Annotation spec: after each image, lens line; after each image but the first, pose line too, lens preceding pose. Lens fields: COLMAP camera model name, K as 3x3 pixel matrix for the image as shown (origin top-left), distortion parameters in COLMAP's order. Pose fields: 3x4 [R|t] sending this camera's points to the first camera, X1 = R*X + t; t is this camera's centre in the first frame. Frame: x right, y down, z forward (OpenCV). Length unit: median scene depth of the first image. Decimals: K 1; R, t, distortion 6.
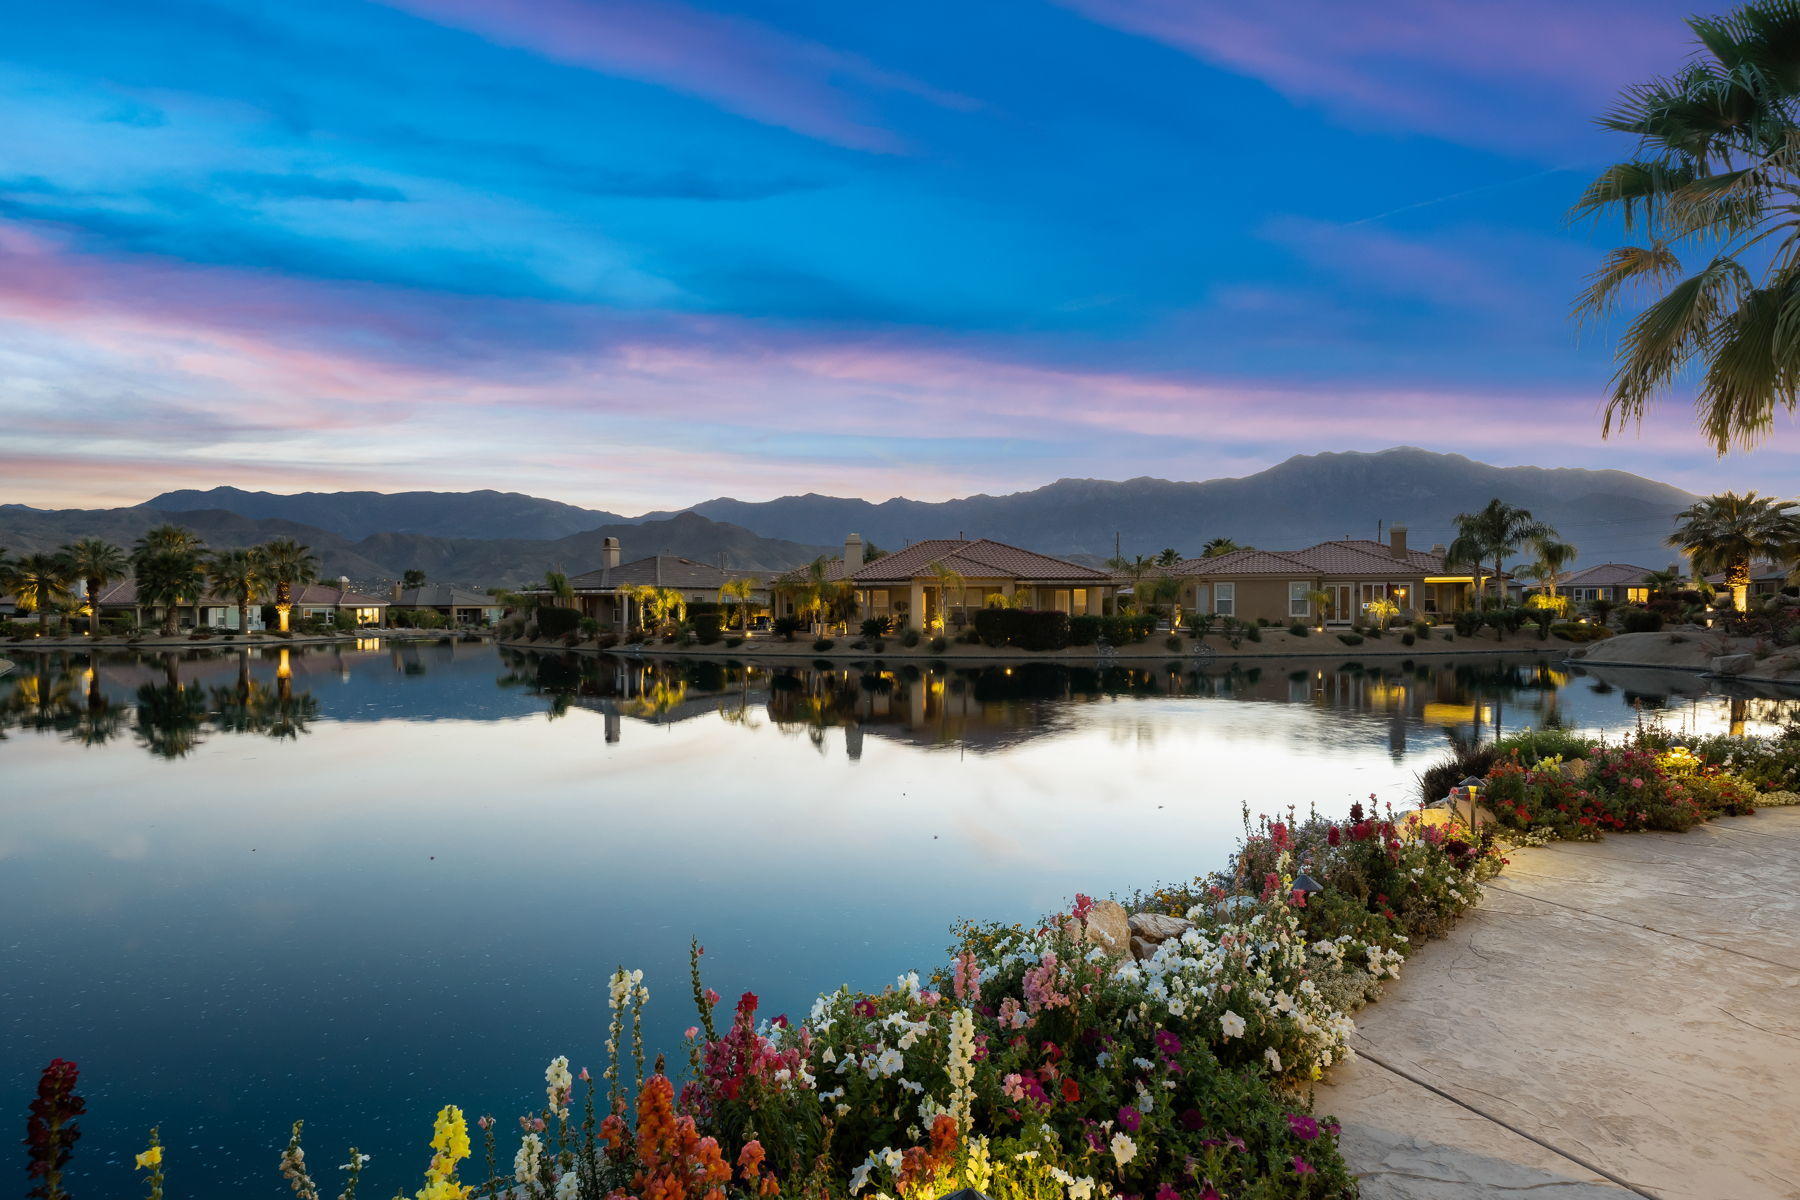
lens RADIAL K [[909.9, 0, 898.1], [0, 909.9, 611.6], [0, 0, 1]] dist [-0.002040, 0.000667]
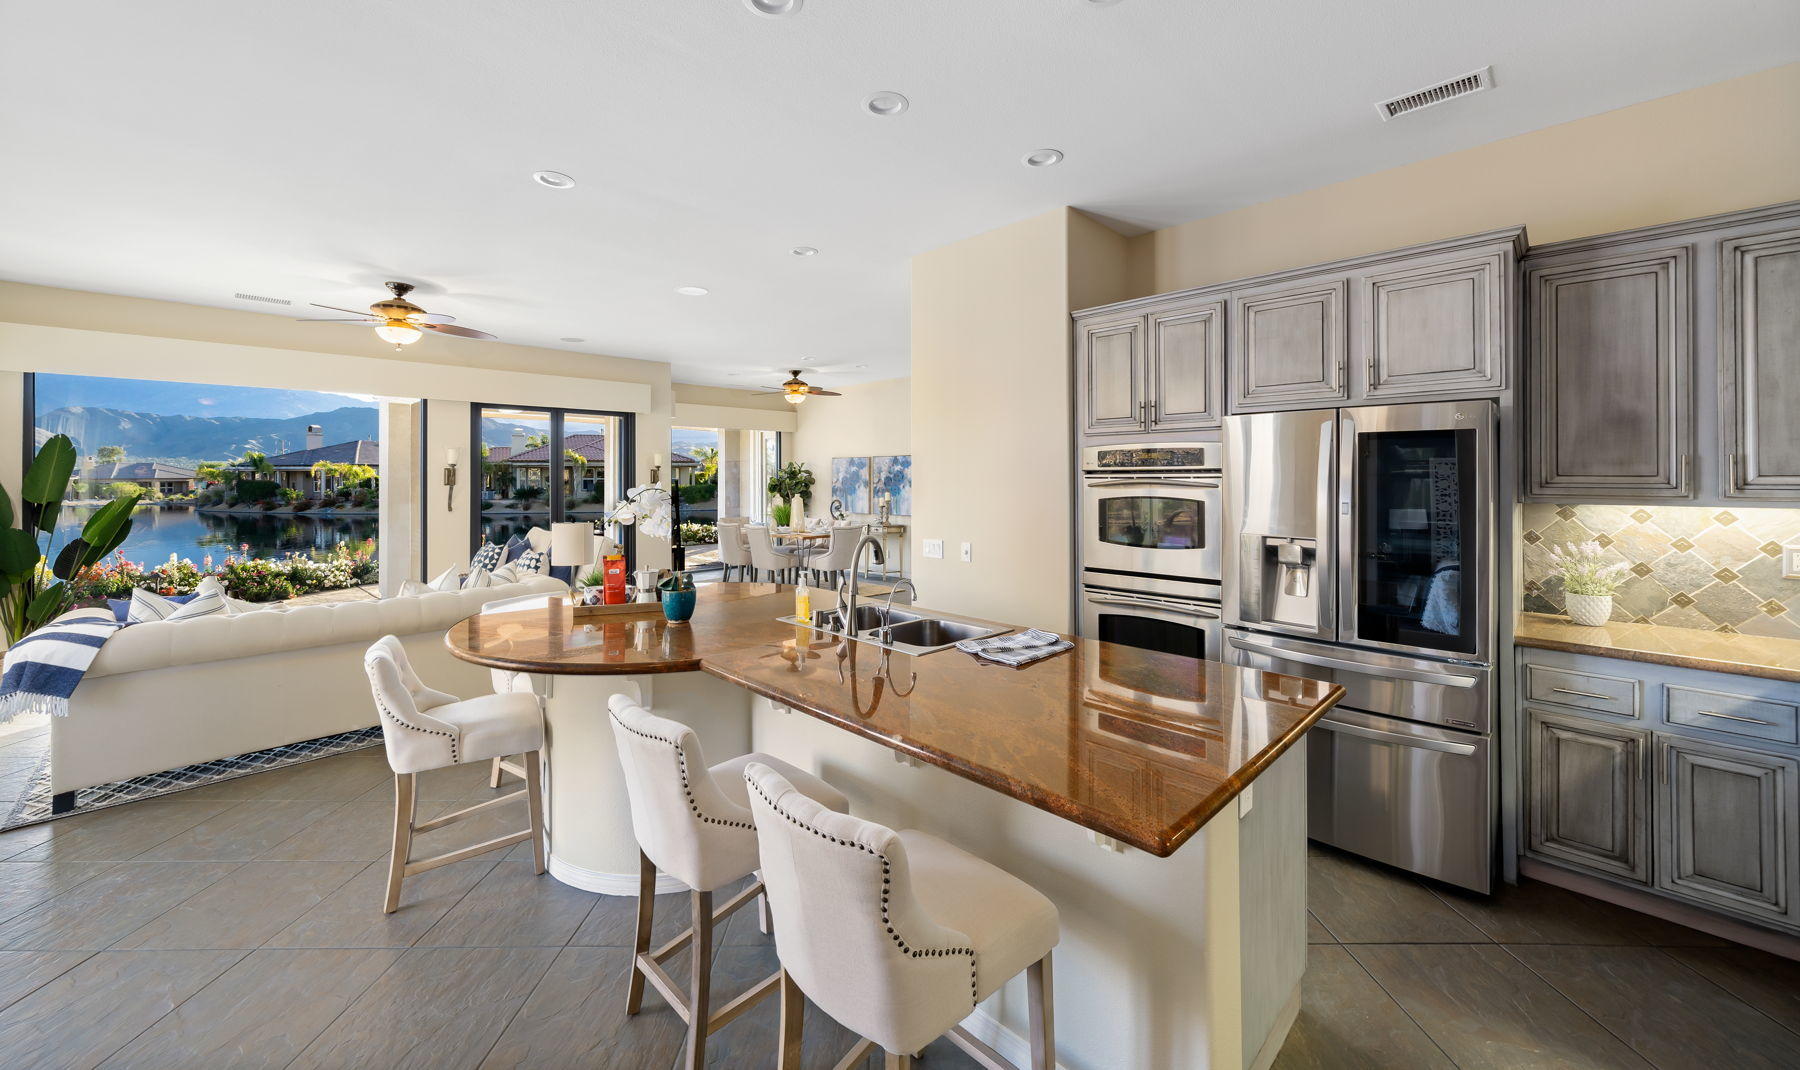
lens RADIAL K [[680.7, 0, 911.2], [0, 680.7, 472.8], [0, 0, 1]] dist [0.002469, 0.000062]
pose [[0.930726, 0.002824, 0.365707, 0.139251], [0.002624, 0.999893, -0.014397, 0.001023], [-0.365709, 0.014359, 0.930619, -0.243832]]
